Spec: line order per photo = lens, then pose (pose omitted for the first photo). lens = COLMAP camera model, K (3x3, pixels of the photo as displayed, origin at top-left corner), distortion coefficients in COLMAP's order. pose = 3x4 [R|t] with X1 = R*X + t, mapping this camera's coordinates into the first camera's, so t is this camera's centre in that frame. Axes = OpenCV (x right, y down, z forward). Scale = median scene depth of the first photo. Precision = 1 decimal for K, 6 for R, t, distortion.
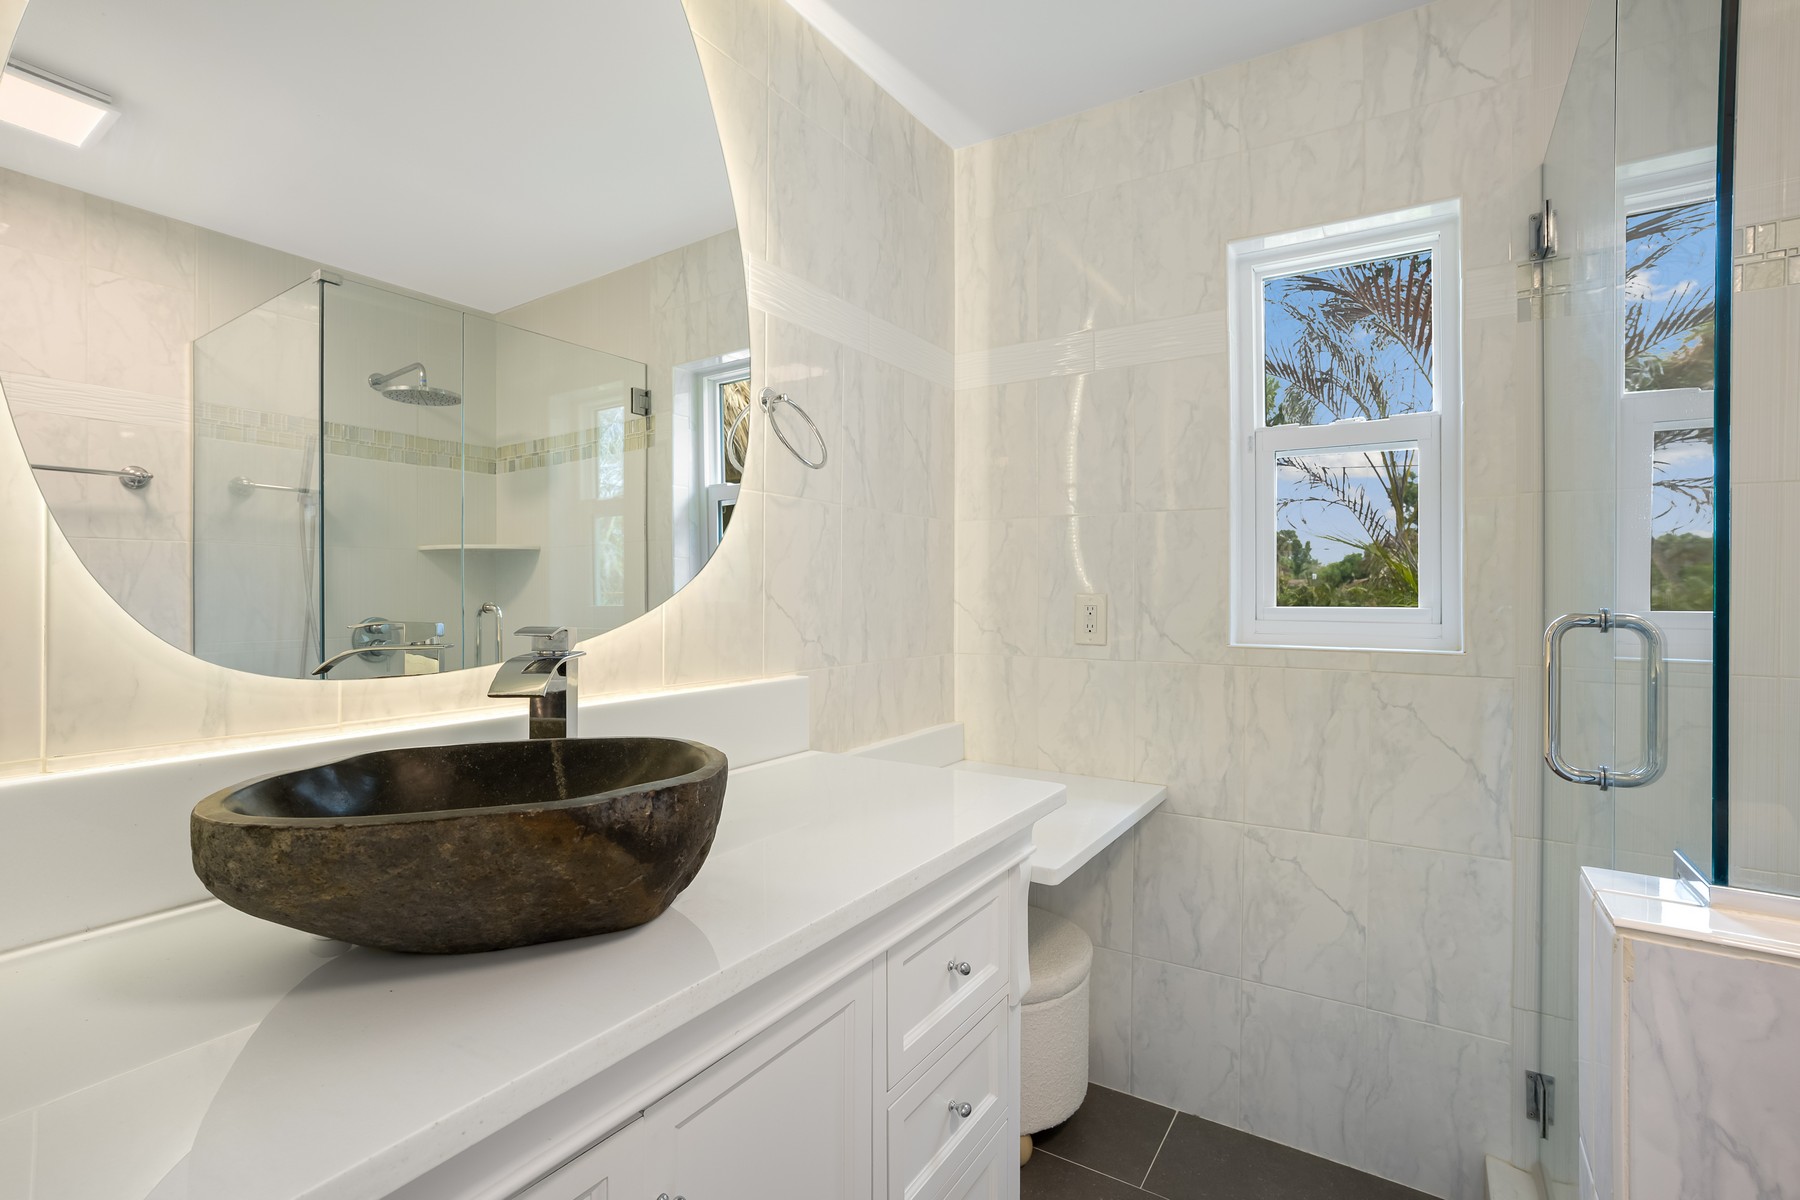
lens RADIAL K [[817.1, 0, 900.0], [0, 817.1, 603.2], [0, 0, 1]] dist [-0.024820, 0.004242]
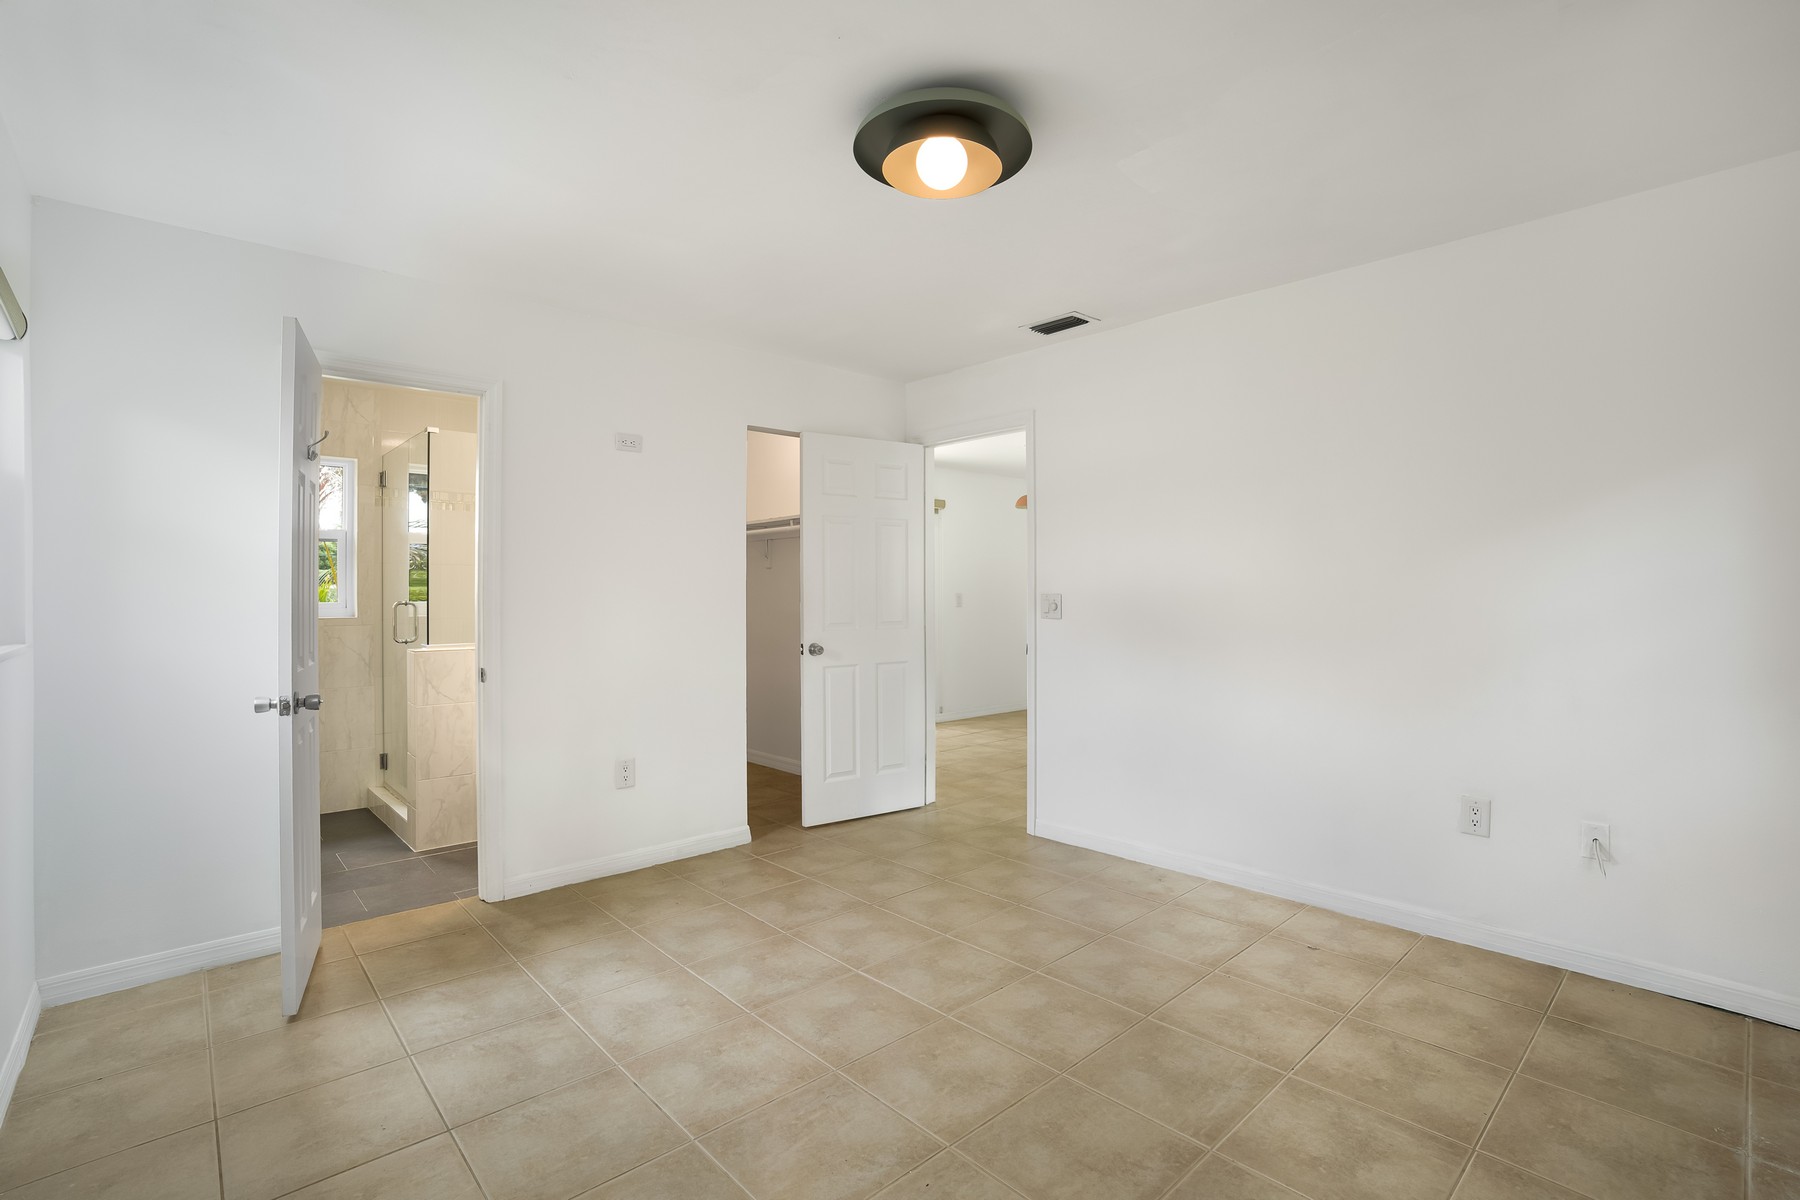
lens RADIAL K [[817.1, 0, 902.6], [0, 817.1, 600.1], [0, 0, 1]] dist [-0.024820, 0.004242]
pose [[0.259879, -0.000783, 0.965641, -1.624517], [0.003137, 0.999995, -0.000034, 0.006471], [-0.965636, 0.003038, 0.259881, -1.672361]]
